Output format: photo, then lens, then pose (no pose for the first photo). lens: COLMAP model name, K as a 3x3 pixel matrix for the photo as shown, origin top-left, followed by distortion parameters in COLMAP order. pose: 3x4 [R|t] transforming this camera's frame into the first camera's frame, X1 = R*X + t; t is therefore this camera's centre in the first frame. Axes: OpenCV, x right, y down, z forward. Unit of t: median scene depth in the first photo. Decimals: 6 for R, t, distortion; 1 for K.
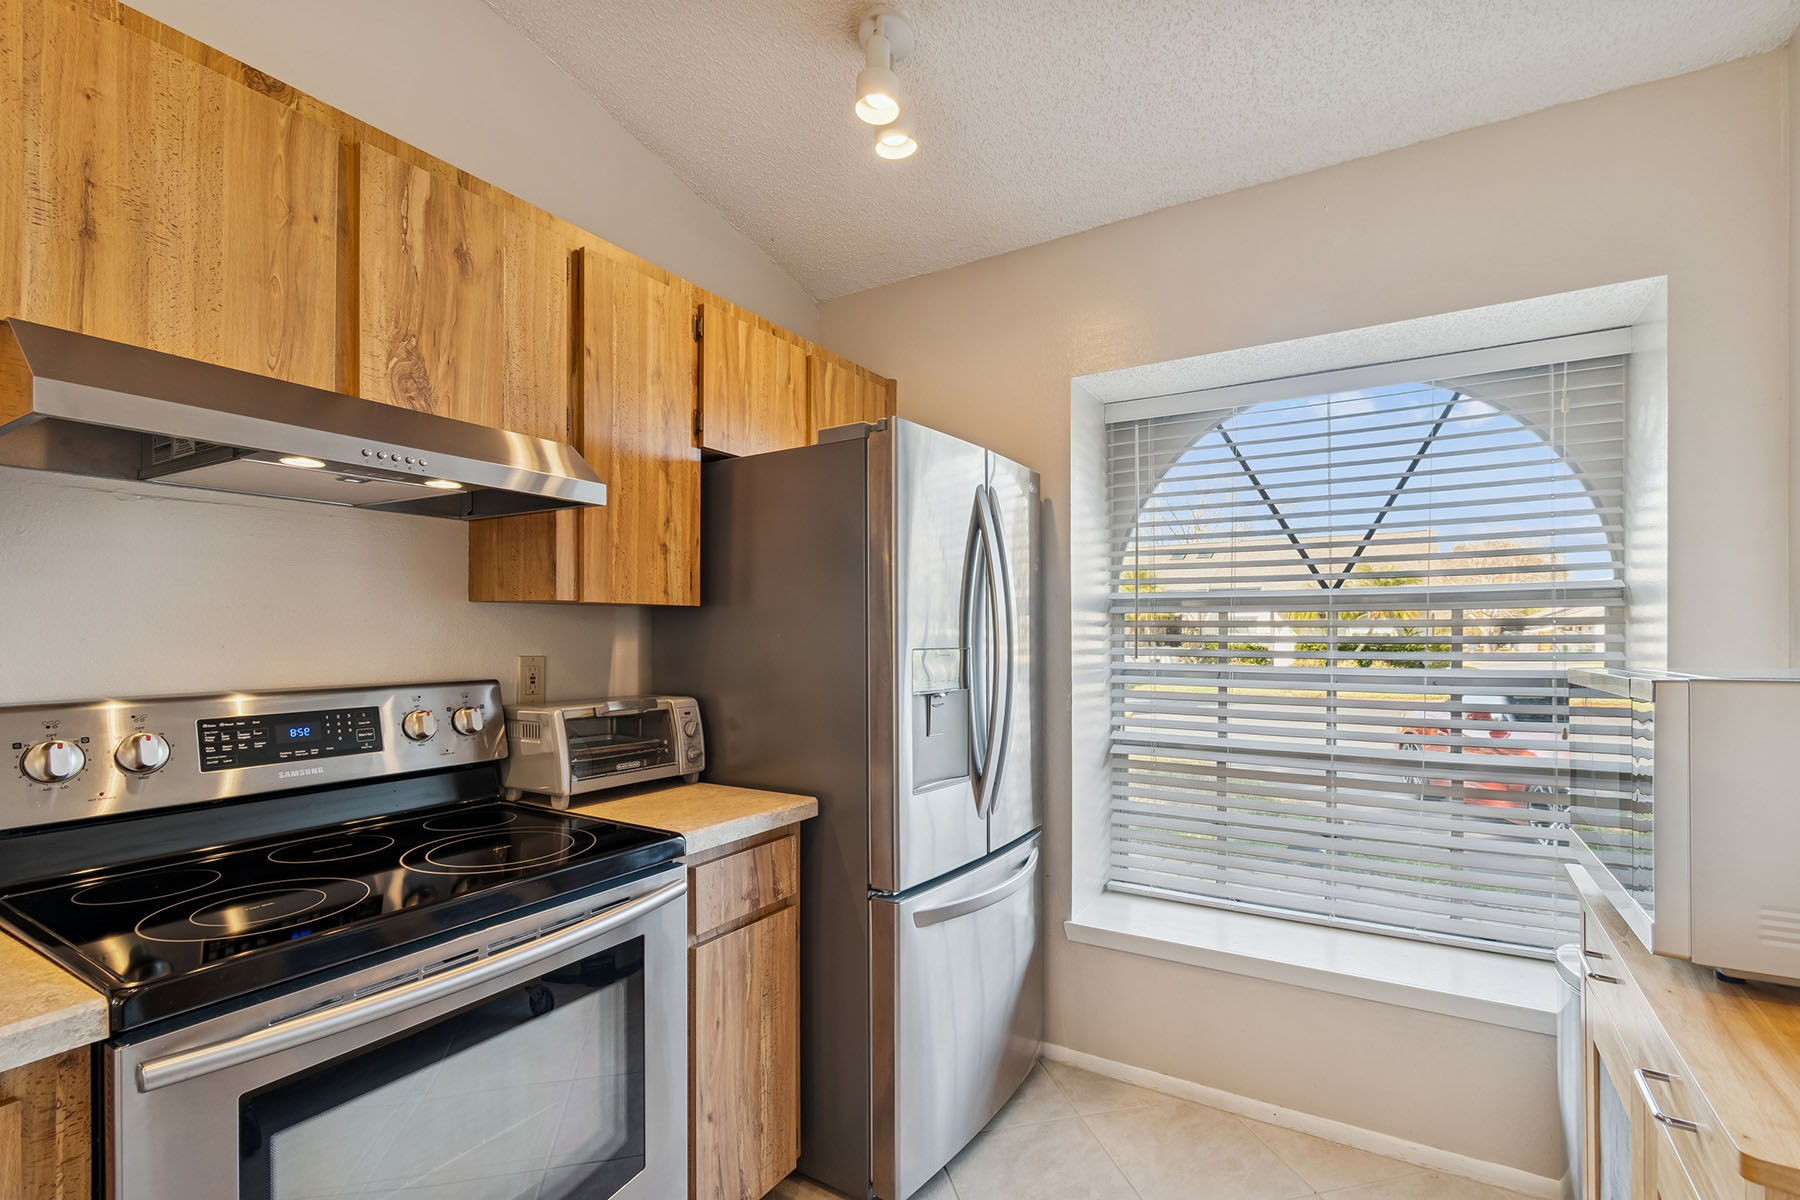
lens RADIAL K [[812.1, 0, 911.4], [0, 812.1, 638.7], [0, 0, 1]] dist [-0.001552, -0.000929]
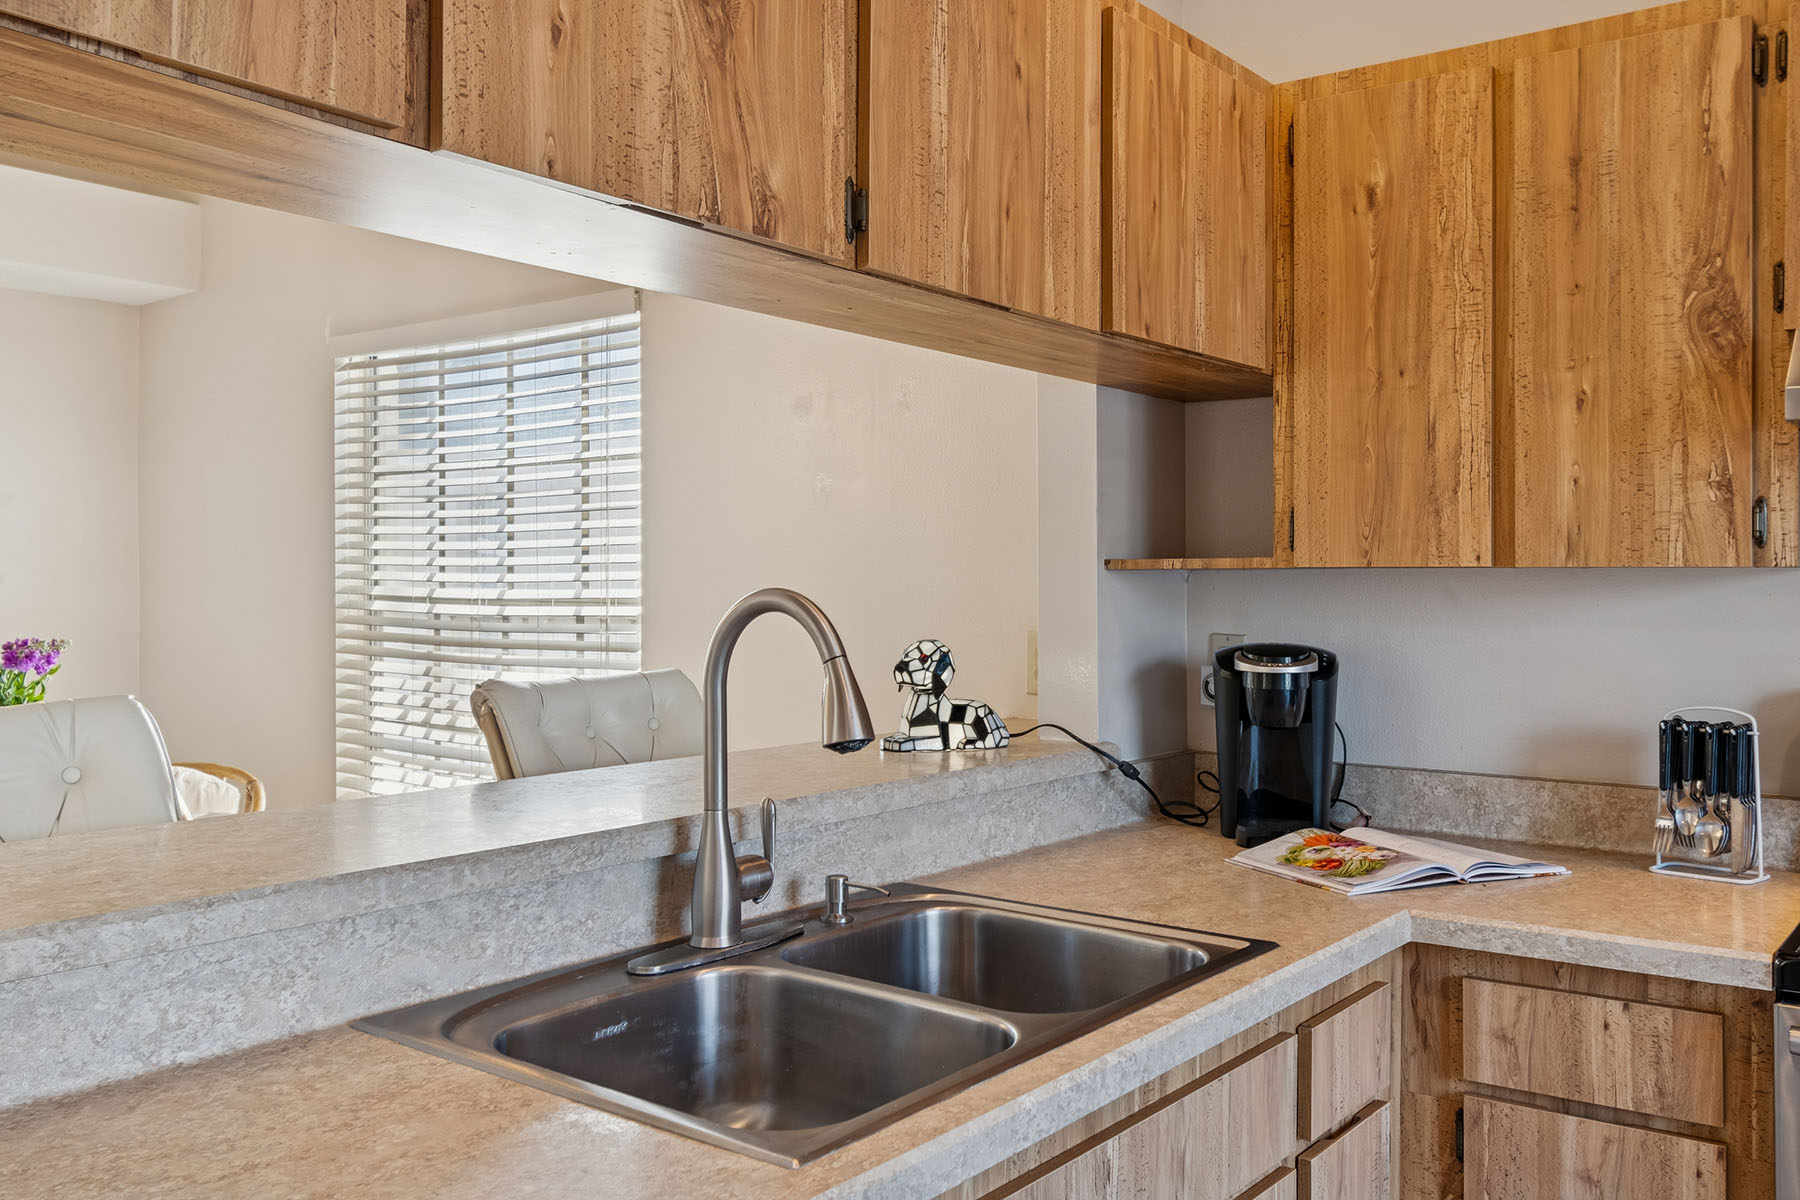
lens RADIAL K [[1515.8, 0, 910.2], [0, 1515.8, 576.4], [0, 0, 1]] dist [0.003601, -0.000170]
pose [[-0.118119, 0.003245, -0.992994, 0.594750], [-0.003681, 0.999986, 0.003705, -0.038897], [0.992993, 0.004093, -0.118106, 0.035184]]
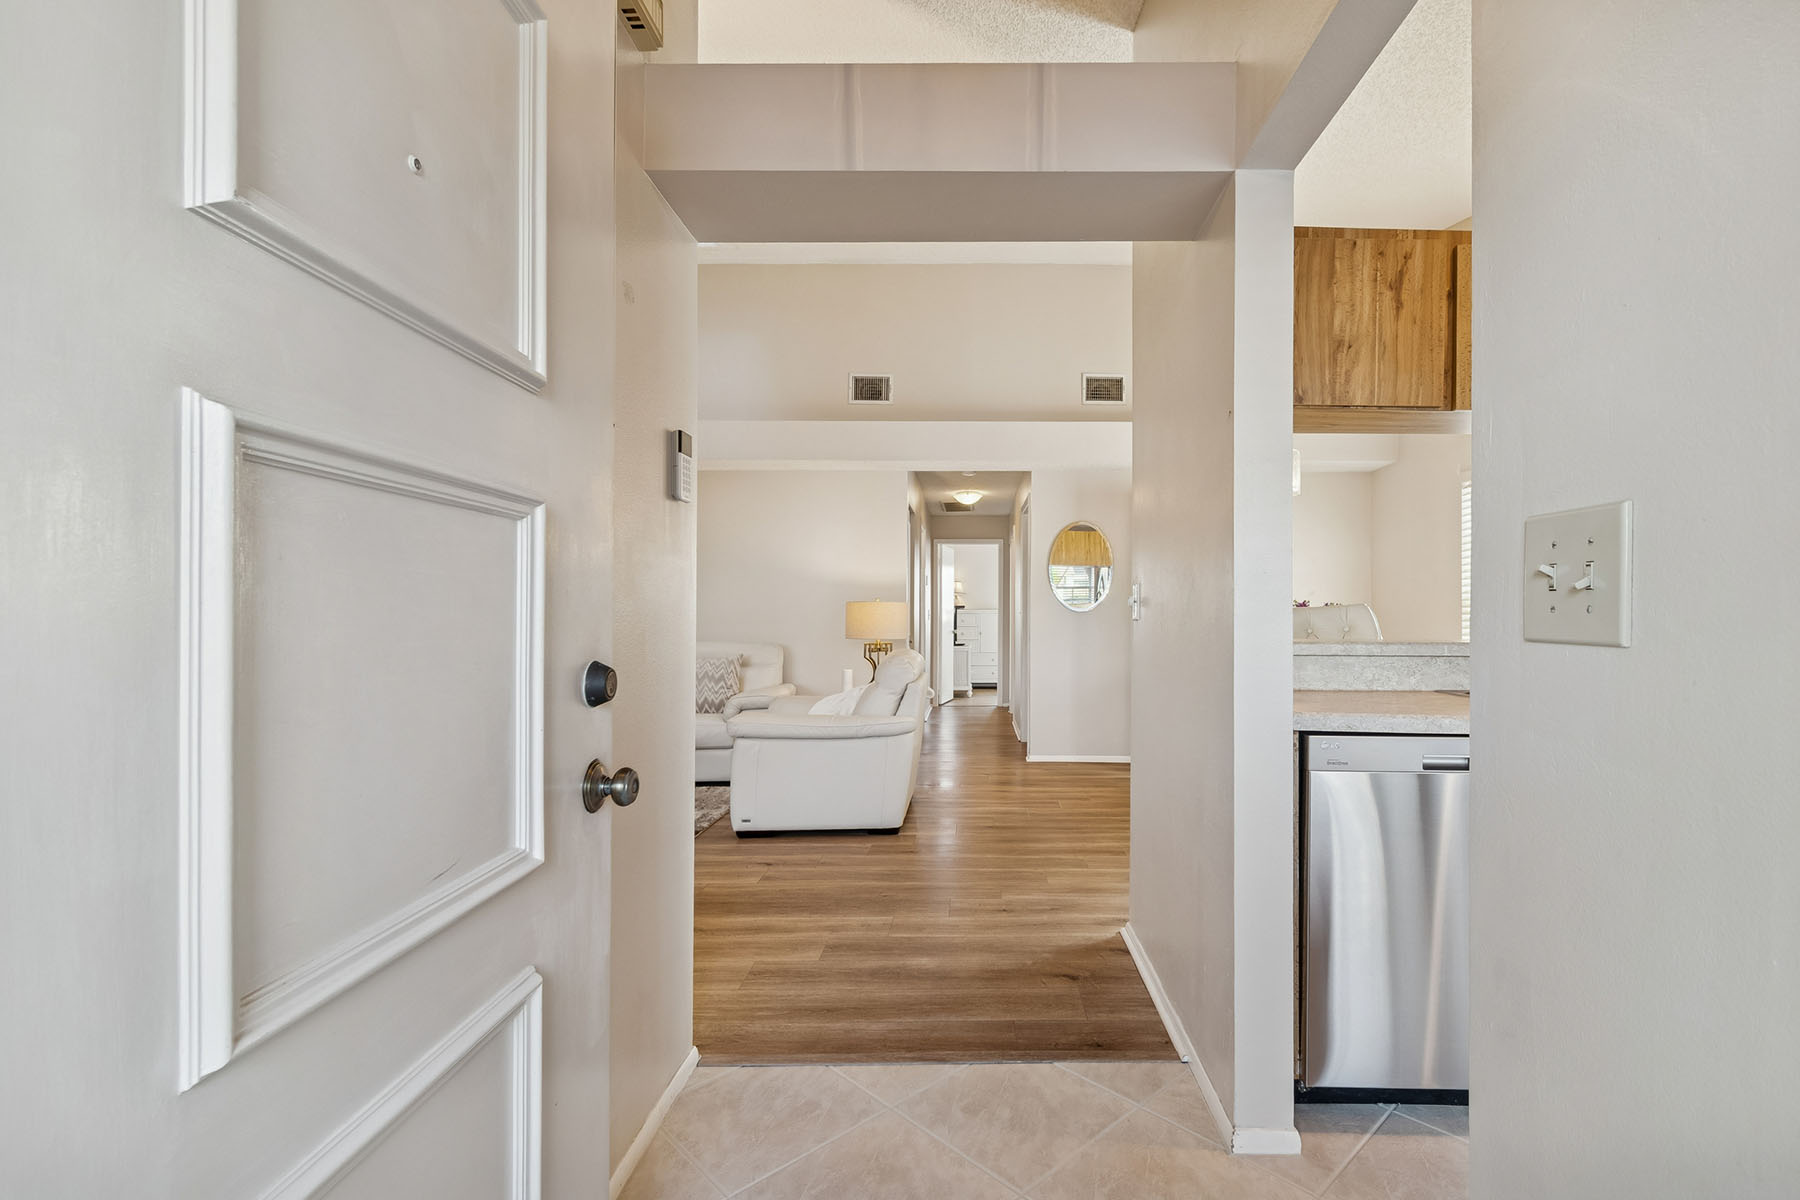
lens RADIAL K [[816.1, 0, 979.3], [0, 816.1, 615.8], [0, 0, 1]] dist [0.014224, -0.000056]
pose [[-0.858168, 0.002403, -0.513363, 1.207265], [0.001257, 0.999996, 0.002578, 0.081440], [0.513367, 0.001567, -0.858168, 0.446380]]
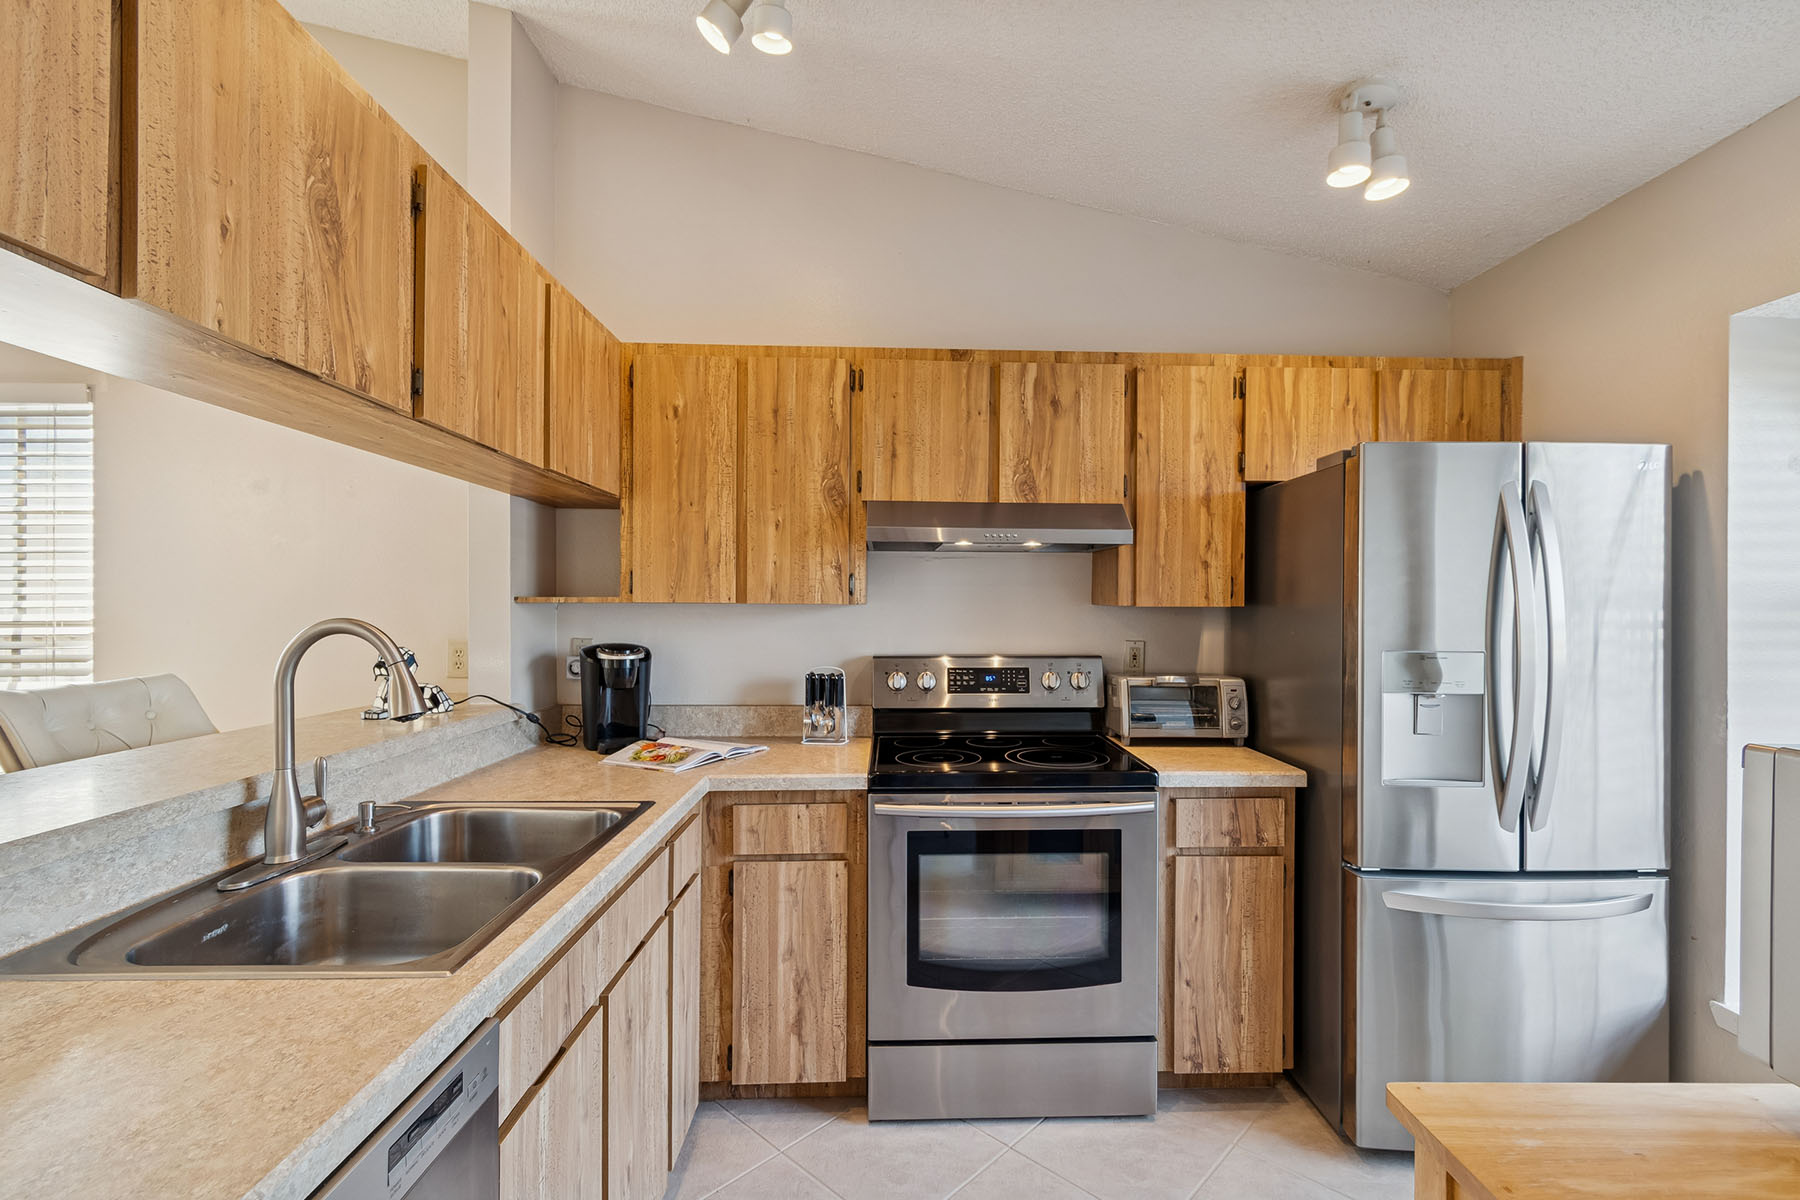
lens RADIAL K [[810.9, 0, 919.0], [0, 810.9, 607.0], [0, 0, 1]] dist [0.000297, -0.000415]
pose [[0.540688, 0.010283, -0.841161, 0.611880], [-0.009988, 0.999933, 0.005804, -0.048863], [0.841164, 0.005263, 0.540754, -0.123242]]
